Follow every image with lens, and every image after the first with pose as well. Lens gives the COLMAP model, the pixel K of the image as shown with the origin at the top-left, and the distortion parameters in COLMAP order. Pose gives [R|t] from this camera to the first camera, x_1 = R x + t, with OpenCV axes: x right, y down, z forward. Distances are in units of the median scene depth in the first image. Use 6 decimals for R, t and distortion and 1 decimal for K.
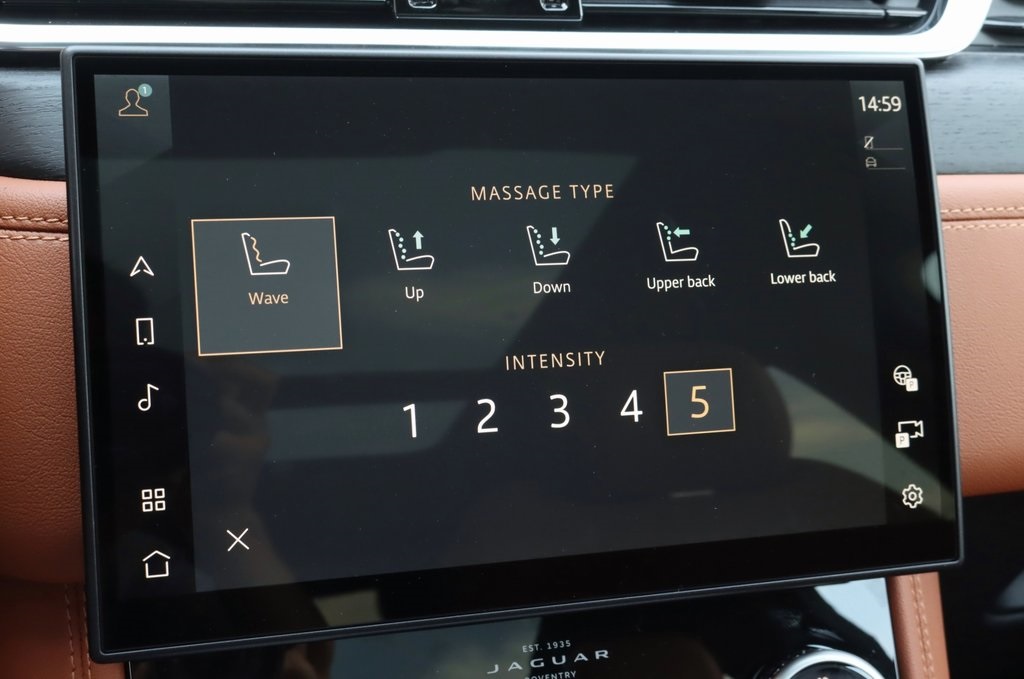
lens RADIAL K [[1362.7, 0, 512.7], [0, 1362.7, 338.0], [0, 0, 1]] dist [0.006341, 0.005872]
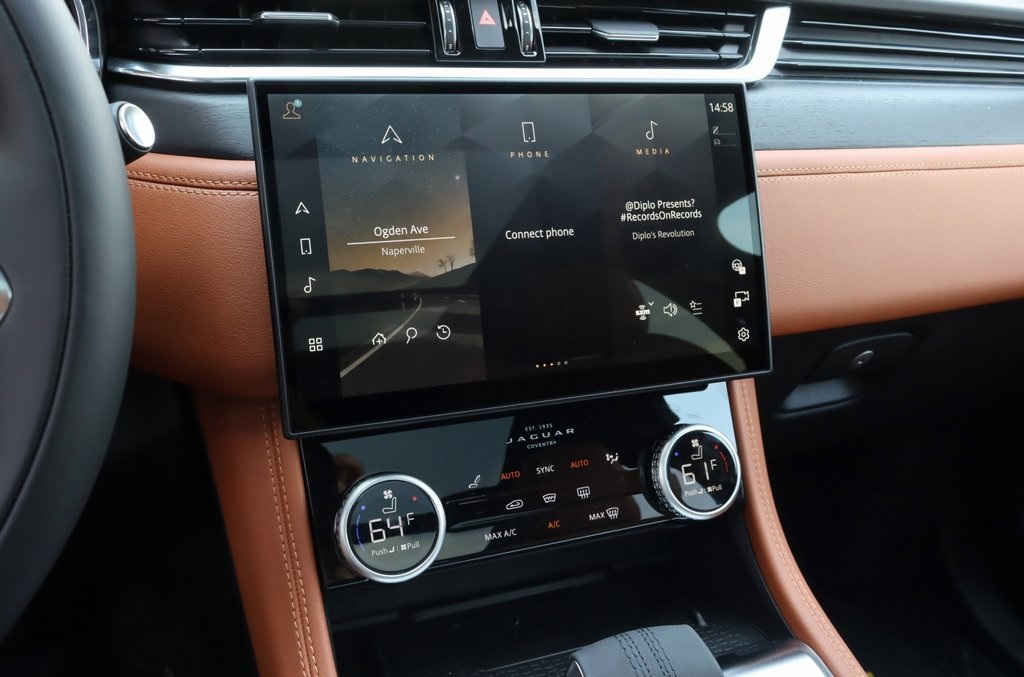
lens RADIAL K [[845.4, 0, 513.3], [0, 845.4, 339.8], [0, 0, 1]] dist [-0.008859, 0.009723]
pose [[0.997702, -0.035167, 0.057920, -0.064953], [0.031465, 0.997477, 0.063630, 0.044736], [-0.060012, -0.061661, 0.996291, -0.062939]]
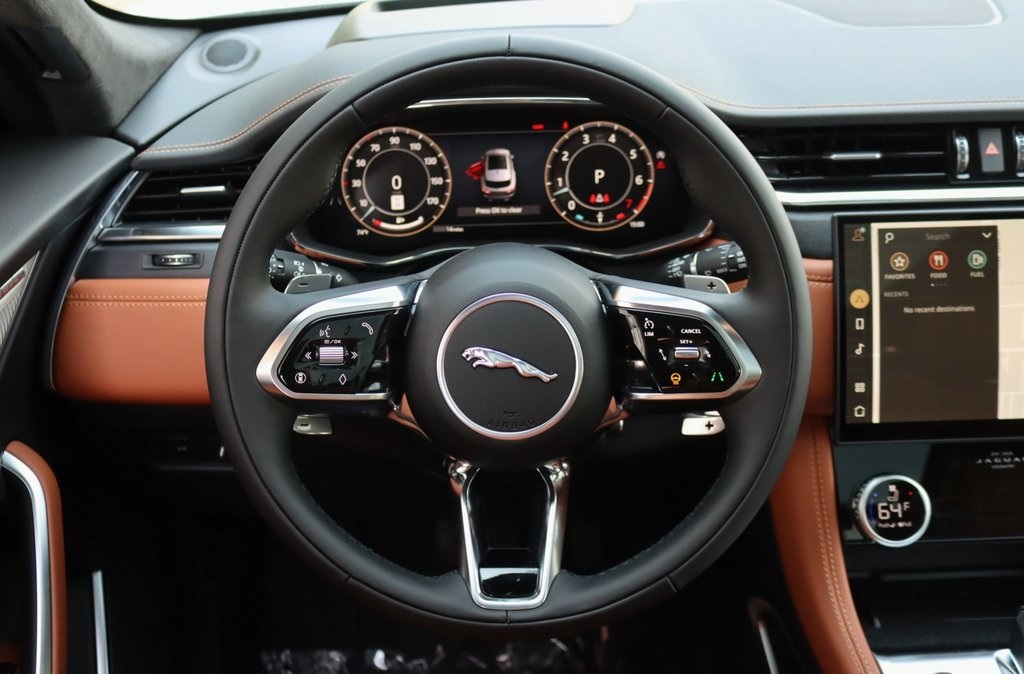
lens RADIAL K [[1111.3, 0, 509.0], [0, 1111.3, 337.3], [0, 0, 1]] dist [0.005040, -0.000295]
pose [[0.966592, 0.055440, -0.250252, -0.328181], [-0.023330, 0.991305, 0.129502, -0.205448], [0.255256, -0.119337, 0.959481, -1.050549]]
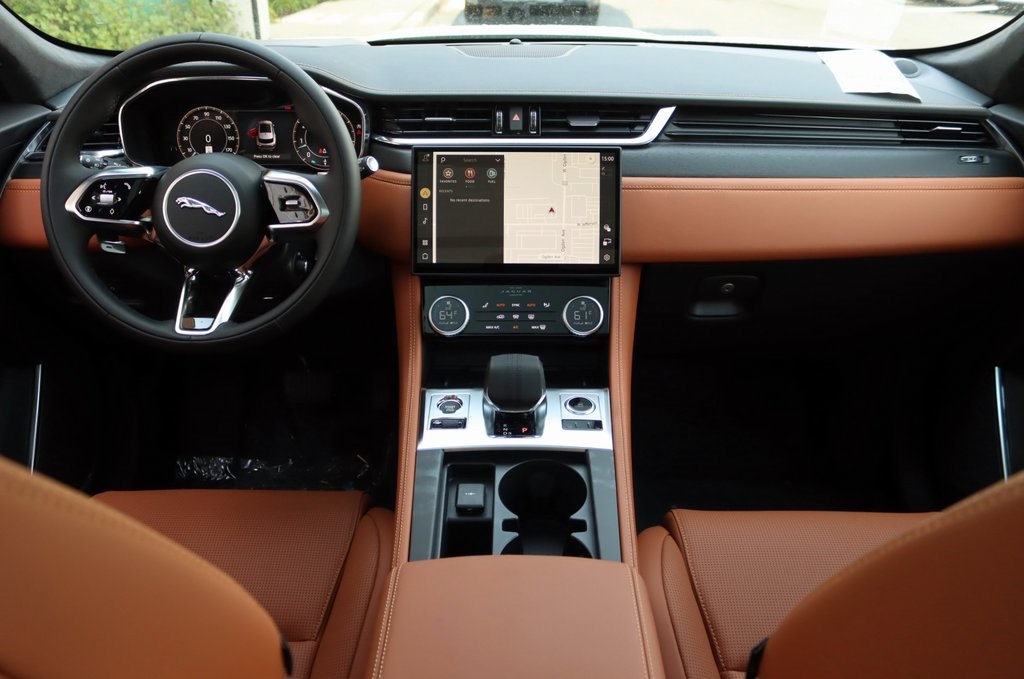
lens RADIAL K [[845.4, 0, 513.3], [0, 845.4, 340.8], [0, 0, 1]] dist [-0.008859, 0.009723]
pose [[0.955725, 0.076333, -0.284190, 0.759677], [-0.051688, 0.994301, 0.093242, 0.142528], [0.289687, -0.074424, 0.954223, -1.487353]]
